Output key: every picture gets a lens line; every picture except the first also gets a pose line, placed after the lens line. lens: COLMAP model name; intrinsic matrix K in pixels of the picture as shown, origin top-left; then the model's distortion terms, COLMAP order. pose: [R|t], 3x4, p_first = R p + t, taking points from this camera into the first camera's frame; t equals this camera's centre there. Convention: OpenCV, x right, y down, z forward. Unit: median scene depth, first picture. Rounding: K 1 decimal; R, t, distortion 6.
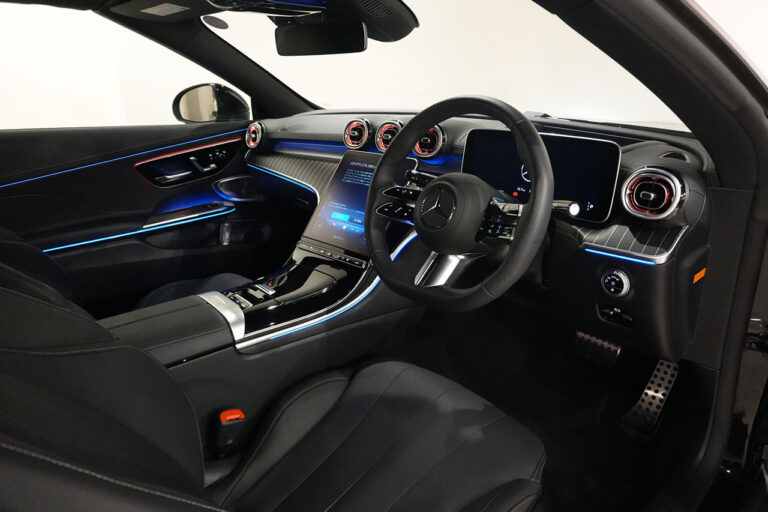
lens RADIAL K [[515.8, 0, 384.0], [0, 515.8, 256.0], [0, 0, 1]] dist [-0.057452, 0.041984]
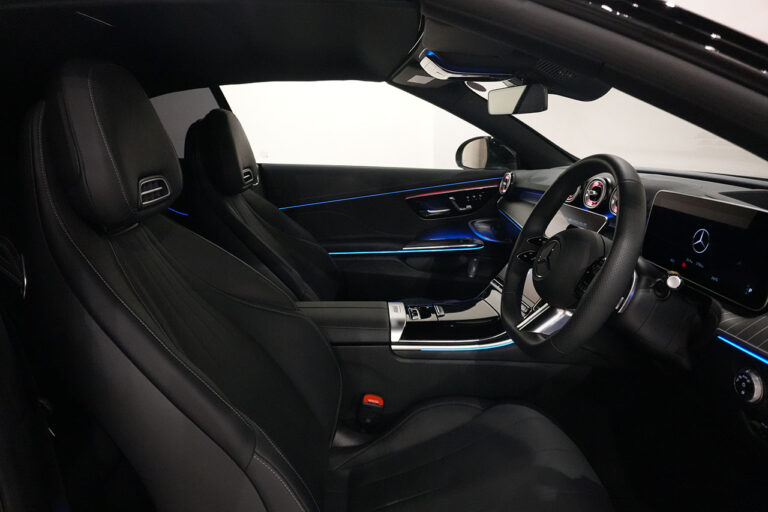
lens RADIAL K [[515.8, 0, 384.0], [0, 515.8, 256.0], [0, 0, 1]] dist [-0.057452, 0.041984]
pose [[0.773312, 0.157689, -0.614103, 0.263671], [-0.215652, 0.976247, -0.020880, -0.003449], [0.596224, 0.148579, 0.788949, -0.006949]]
